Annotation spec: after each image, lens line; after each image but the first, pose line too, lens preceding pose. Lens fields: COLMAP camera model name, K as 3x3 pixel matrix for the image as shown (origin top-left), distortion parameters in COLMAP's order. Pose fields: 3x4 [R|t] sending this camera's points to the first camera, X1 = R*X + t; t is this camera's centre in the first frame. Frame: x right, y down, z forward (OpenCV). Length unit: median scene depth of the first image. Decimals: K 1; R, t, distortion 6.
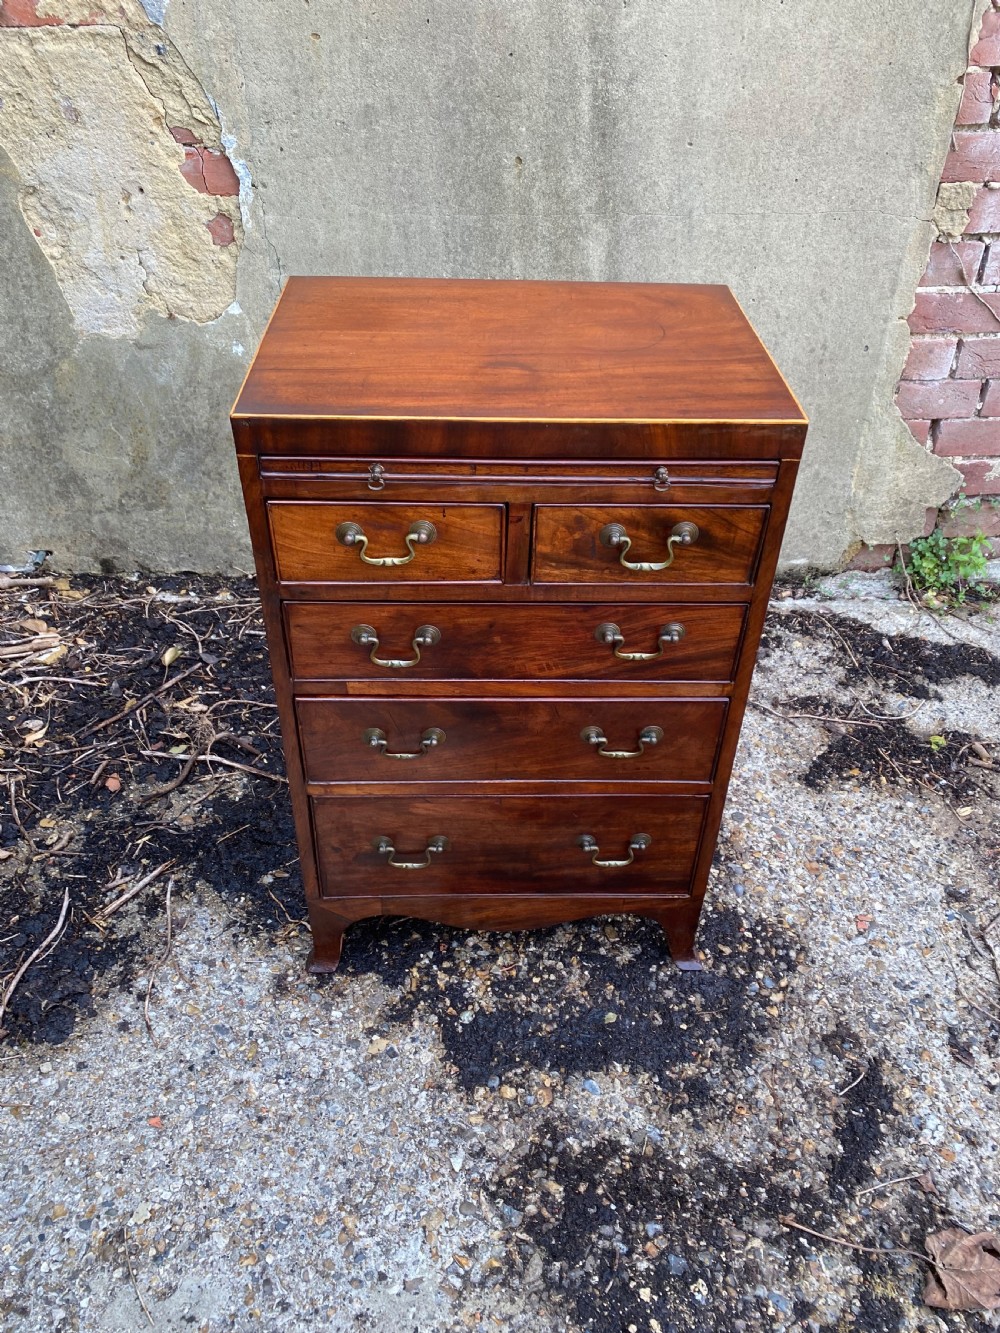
lens RADIAL K [[1021.4, 0, 505.2], [0, 1021.4, 665.0], [0, 0, 1]] dist [0.014766, -0.011002]
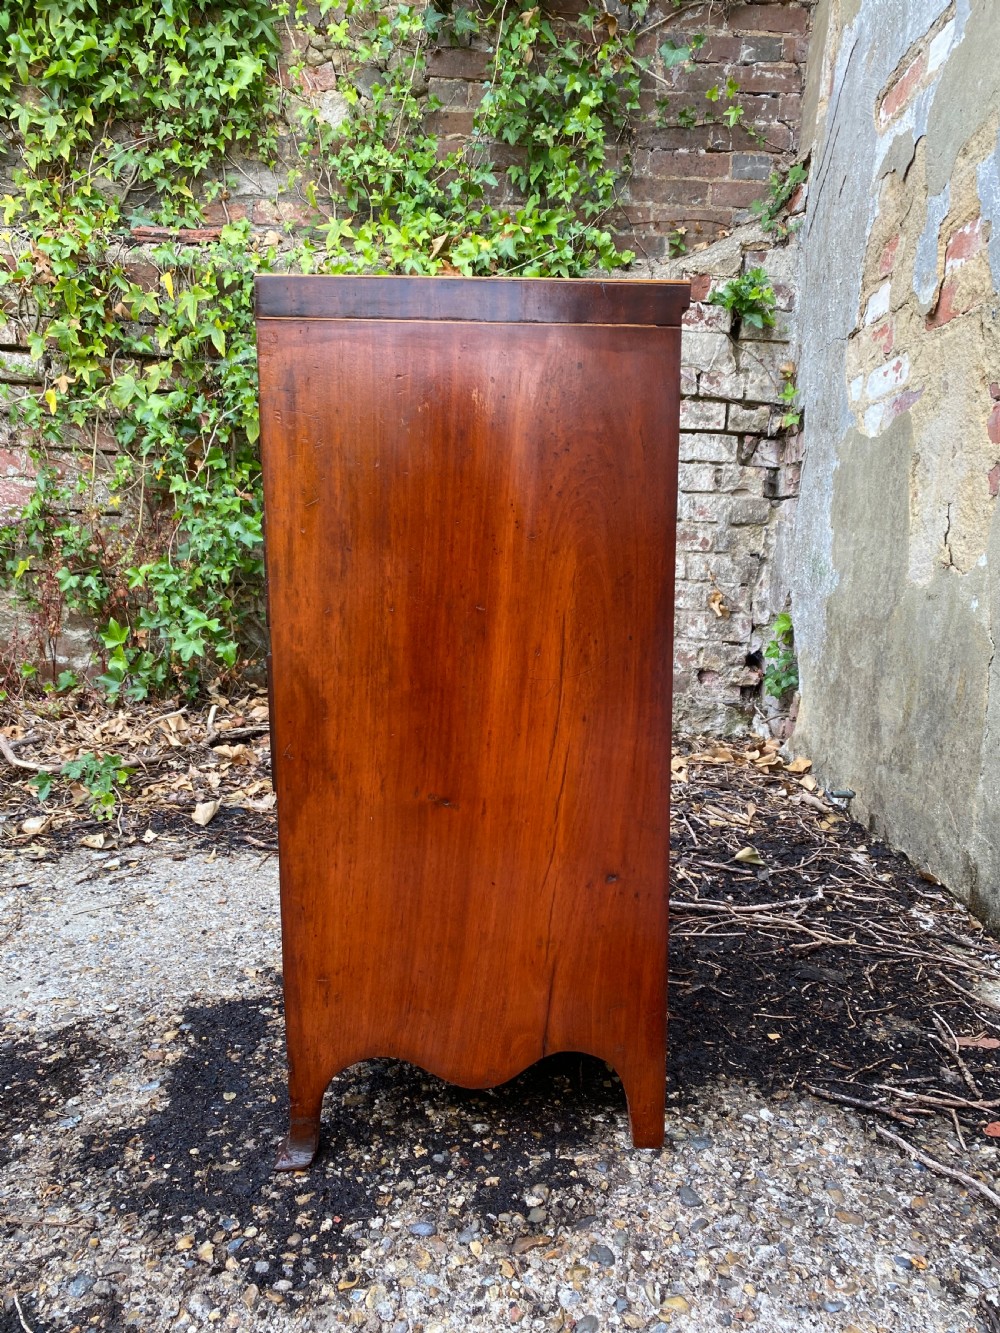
lens RADIAL K [[1021.4, 0, 503.9], [0, 1021.4, 671.5], [0, 0, 1]] dist [0.014766, -0.011002]
pose [[0.013559, 0.114996, -0.993273, 0.829680], [-0.620642, 0.779814, 0.081811, -0.110387], [0.783977, 0.615358, 0.081945, 0.857370]]
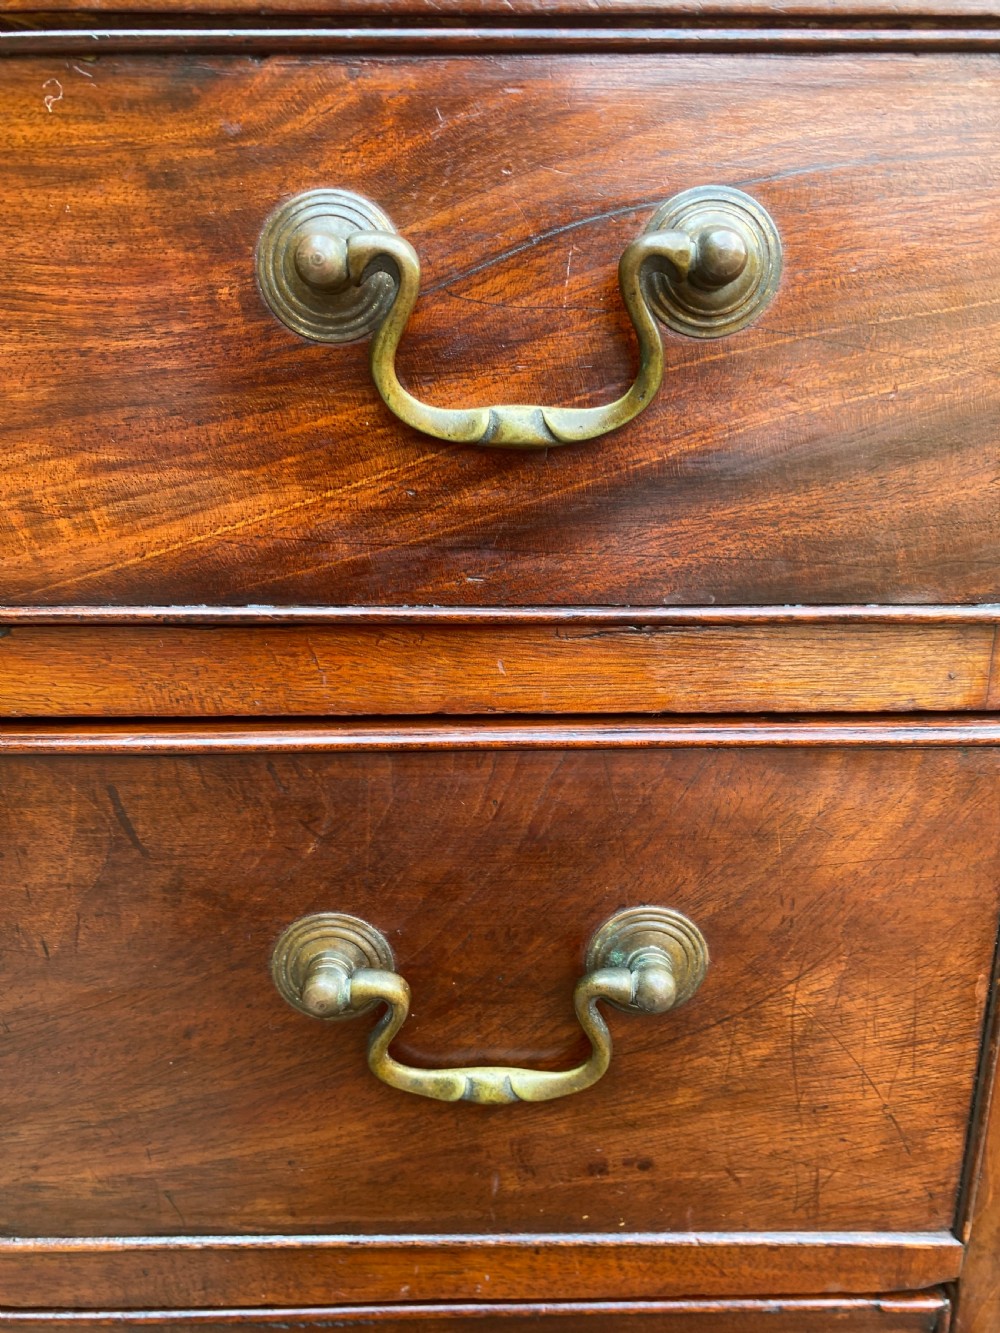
lens RADIAL K [[1021.4, 0, 490.8], [0, 1021.4, 652.6], [0, 0, 1]] dist [0.014766, -0.011002]
pose [[0.999535, -0.027102, -0.013998, 0.095807], [0.019301, 0.917283, -0.397768, 0.074075], [0.023620, 0.397313, 0.917379, 0.644801]]
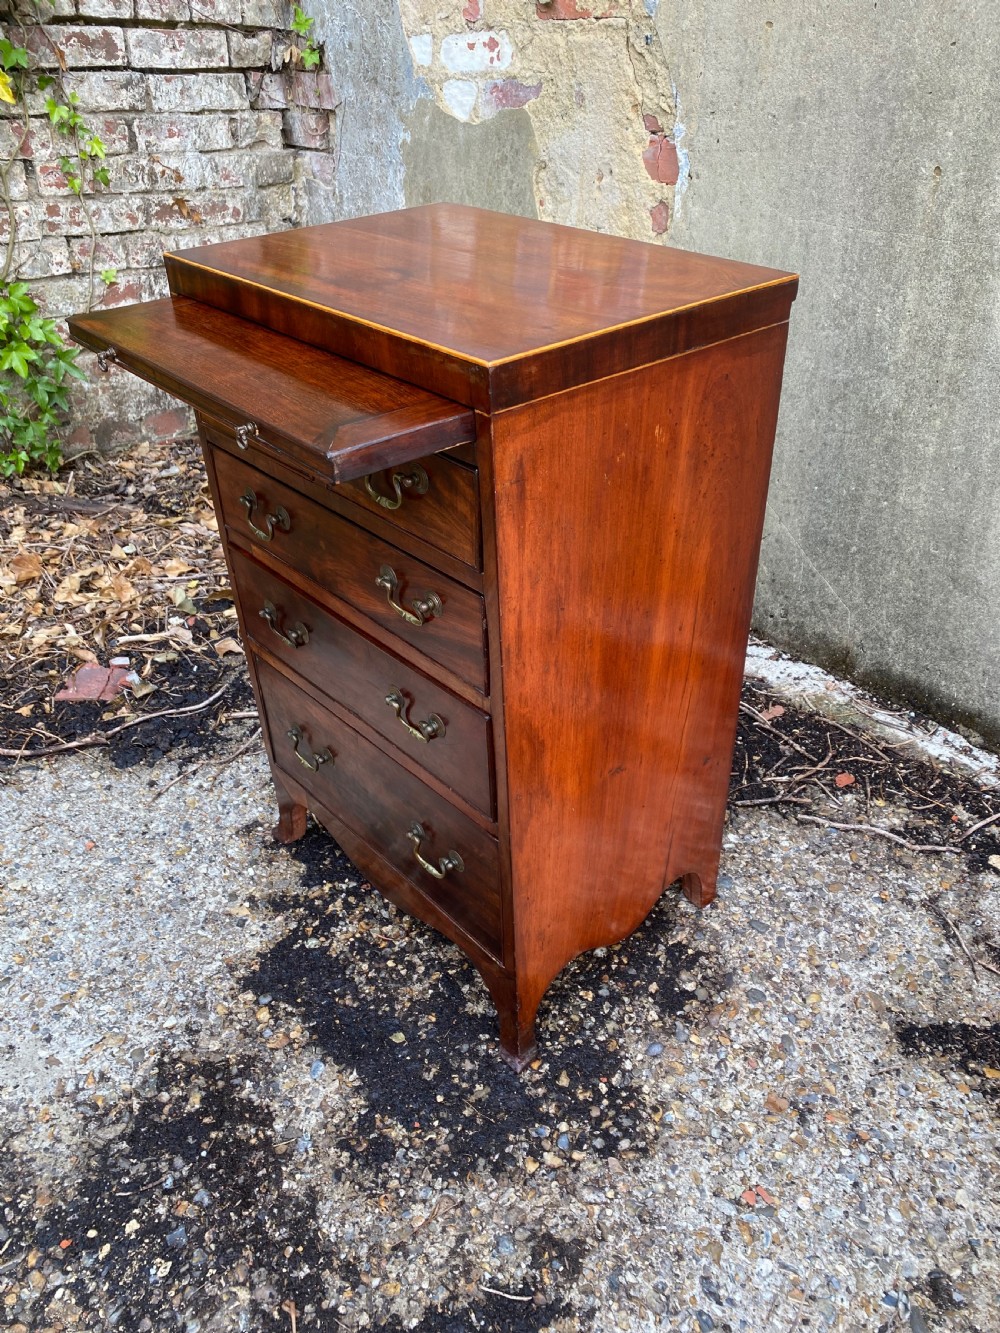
lens RADIAL K [[1021.4, 0, 507.6], [0, 1021.4, 671.0], [0, 0, 1]] dist [0.014766, -0.011002]
pose [[0.646140, 0.399122, -0.650542, 0.593808], [-0.446291, 0.889036, 0.102173, -0.072670], [0.619135, 0.224313, 0.752566, 0.296850]]
